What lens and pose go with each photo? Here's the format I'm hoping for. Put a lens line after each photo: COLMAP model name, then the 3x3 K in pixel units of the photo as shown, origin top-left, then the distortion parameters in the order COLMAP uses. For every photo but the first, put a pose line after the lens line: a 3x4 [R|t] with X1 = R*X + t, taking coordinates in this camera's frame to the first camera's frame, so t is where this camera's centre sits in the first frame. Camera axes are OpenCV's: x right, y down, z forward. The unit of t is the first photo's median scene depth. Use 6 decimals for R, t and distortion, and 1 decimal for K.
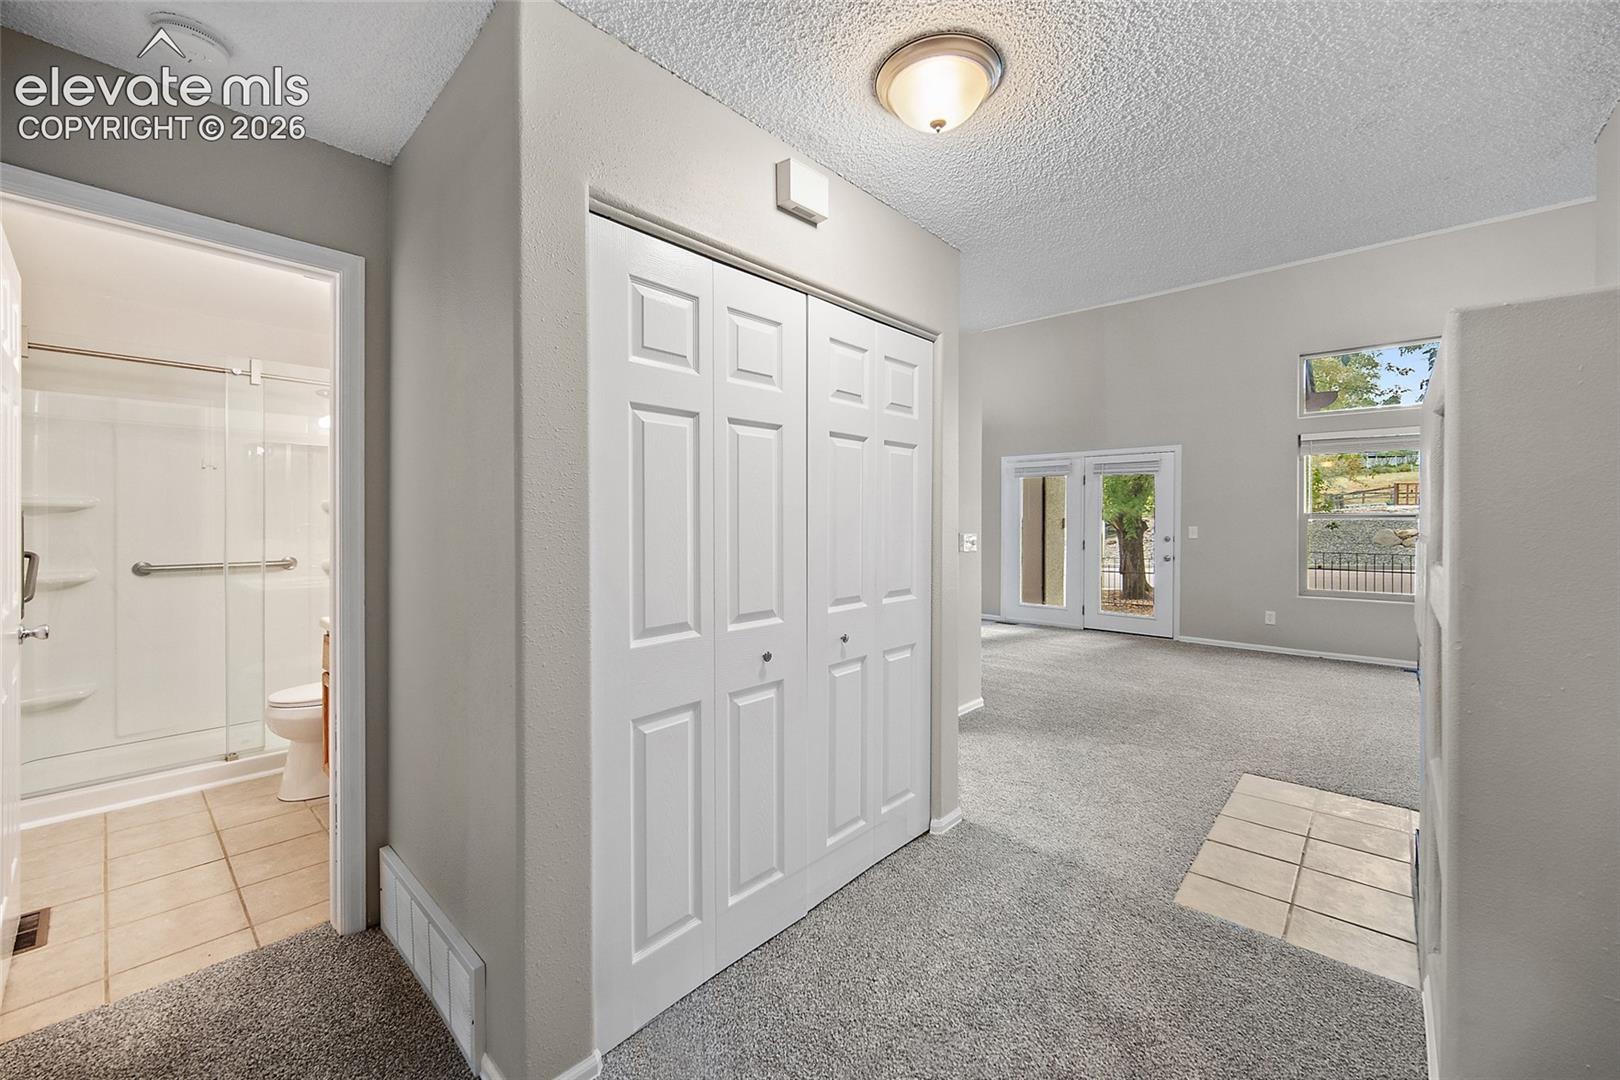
lens RADIAL K [[636.0, 0, 818.1], [0, 636.0, 531.2], [0, 0, 1]] dist [-0.001778, -0.000247]
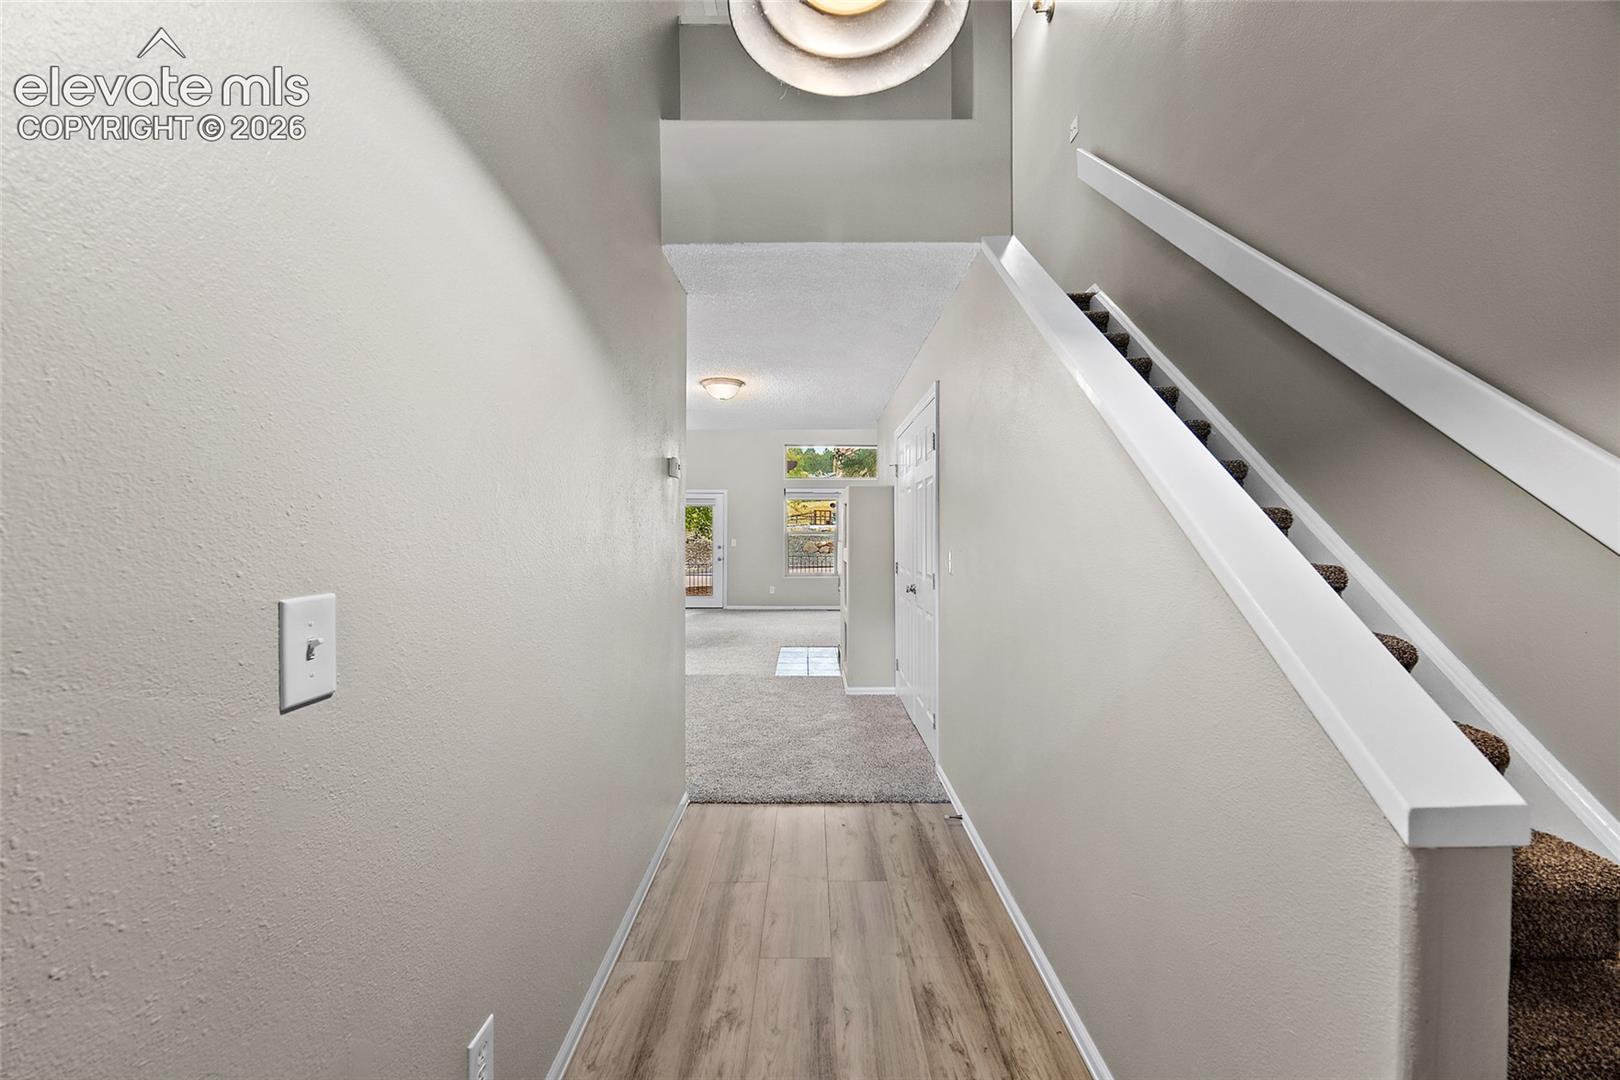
lens RADIAL K [[636.0, 0, 818.1], [0, 636.0, 531.2], [0, 0, 1]] dist [-0.001778, -0.000247]
pose [[0.733470, 0.005089, 0.679703, -0.327001], [0.010544, 0.999766, -0.018864, 0.004526], [-0.679641, 0.021002, 0.733245, -0.320325]]
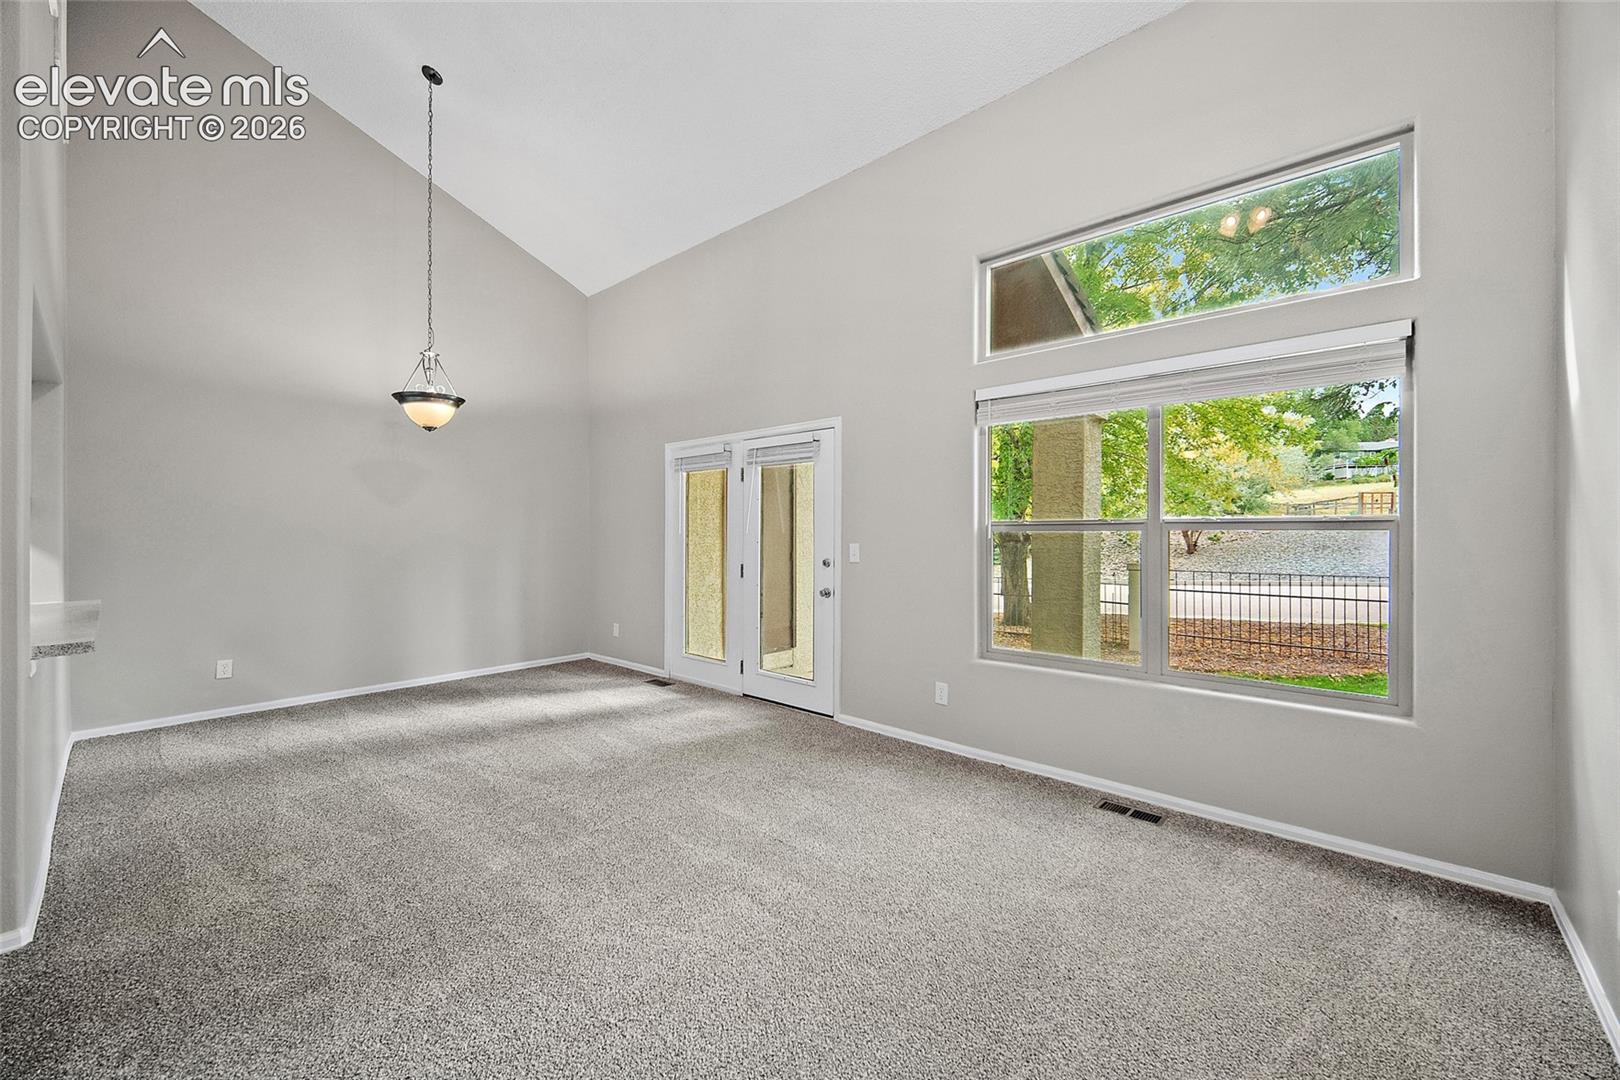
lens RADIAL K [[636.0, 0, 818.1], [0, 636.0, 531.2], [0, 0, 1]] dist [-0.001778, -0.000247]
pose [[0.999980, -0.000727, 0.006243, 0.472779], [0.000843, 0.999824, -0.018733, -0.006792], [-0.006228, 0.018738, 0.999805, 0.309870]]
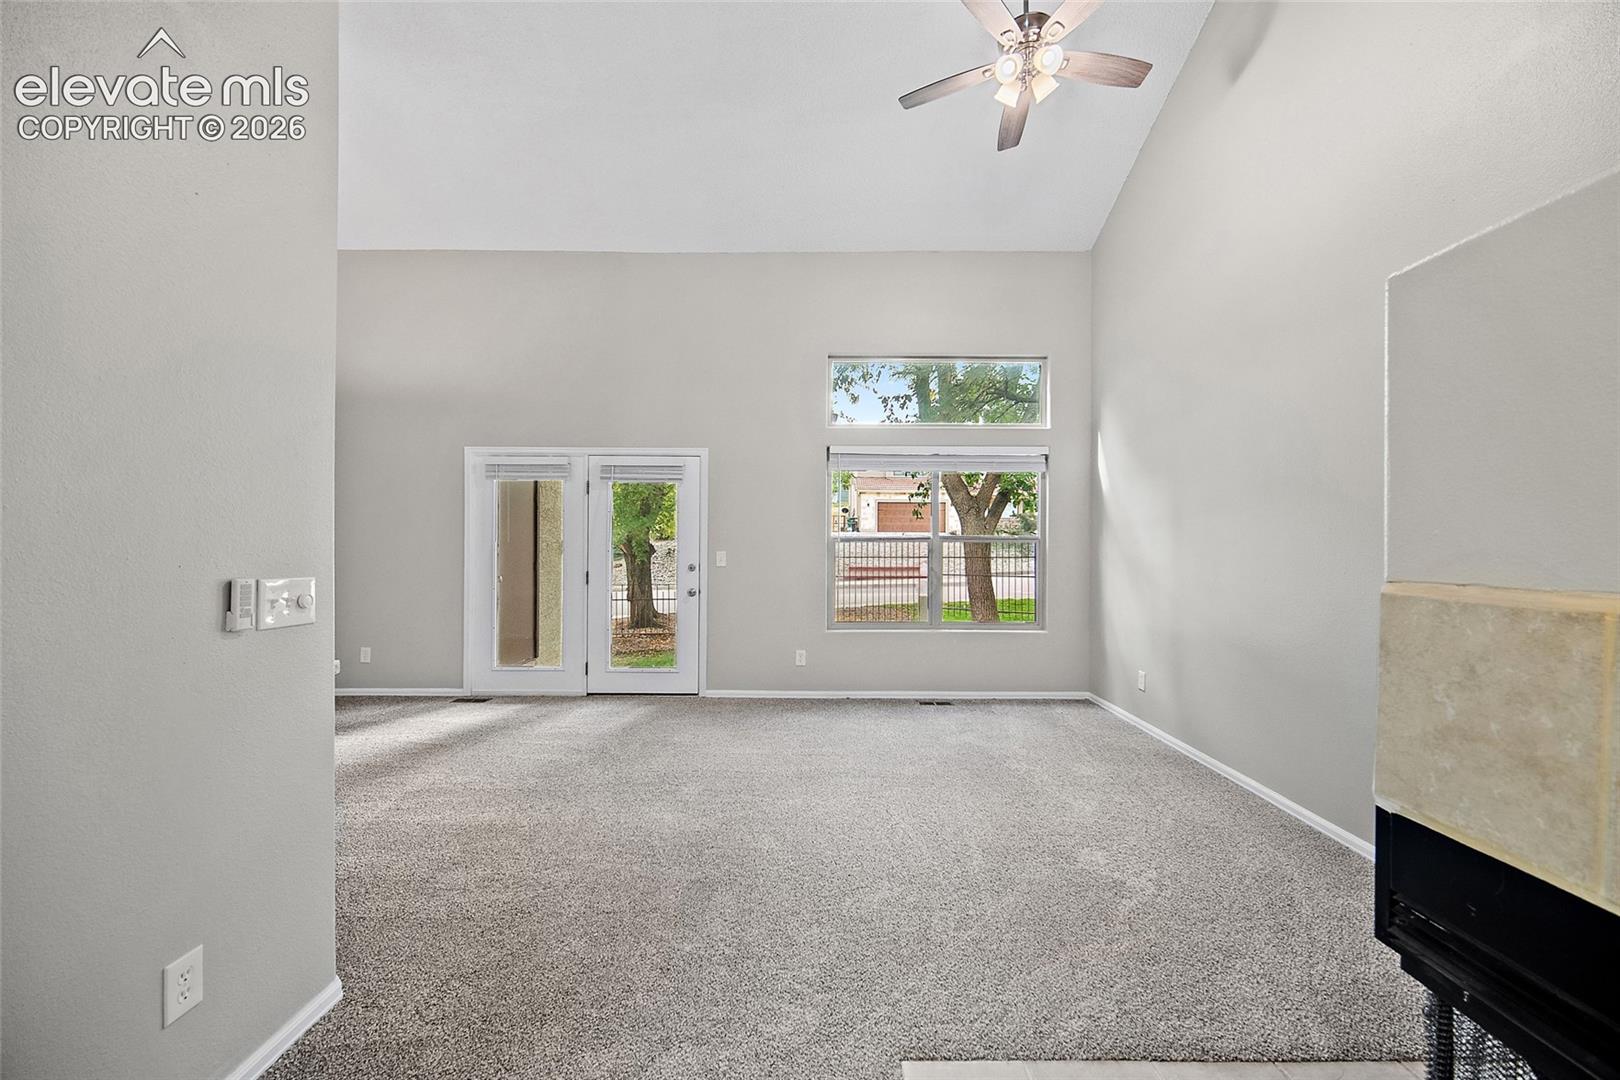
lens RADIAL K [[638.5, 0, 817.4], [0, 638.5, 539.5], [0, 0, 1]] dist [-0.004033, -0.000159]
pose [[0.740126, 0.007559, 0.672426, 0.119789], [0.007160, 0.999792, -0.019119, -0.005340], [-0.672430, 0.018965, 0.739918, 0.278160]]
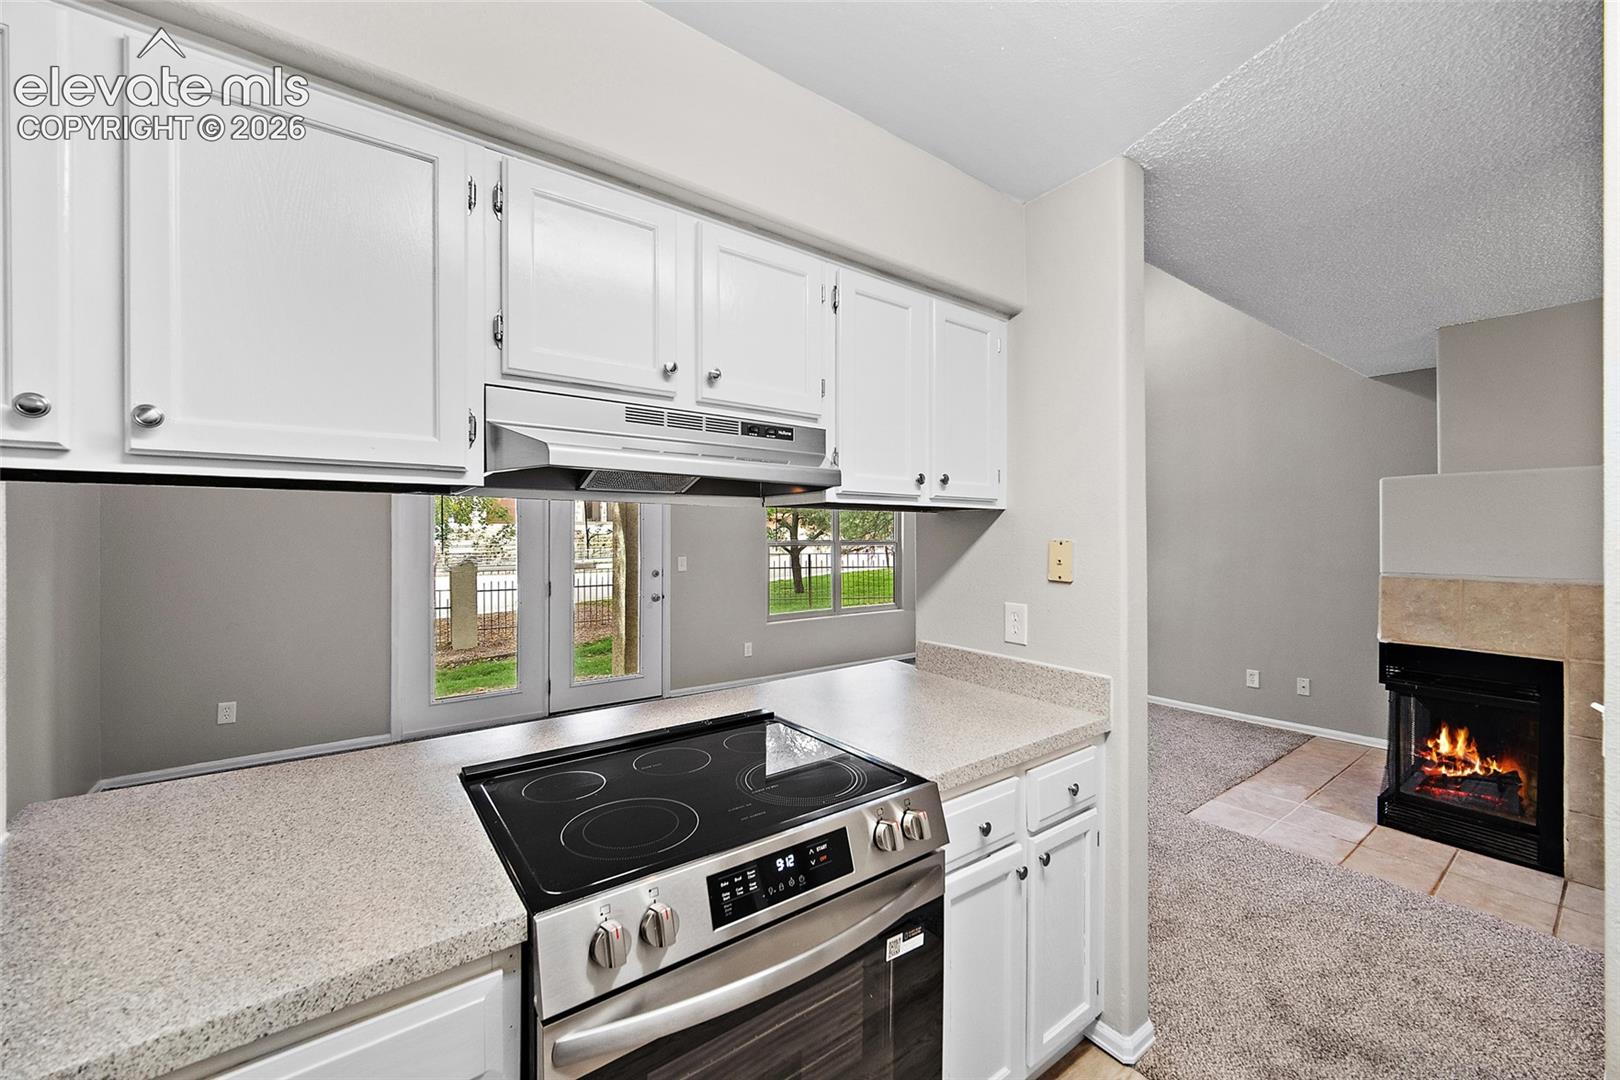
lens RADIAL K [[638.5, 0, 817.4], [0, 638.5, 539.5], [0, 0, 1]] dist [-0.004033, -0.000159]
pose [[0.183646, -0.006120, 0.982973, -0.178335], [0.014793, 0.999885, 0.003461, -0.026437], [-0.982881, 0.013905, 0.183716, 0.574934]]
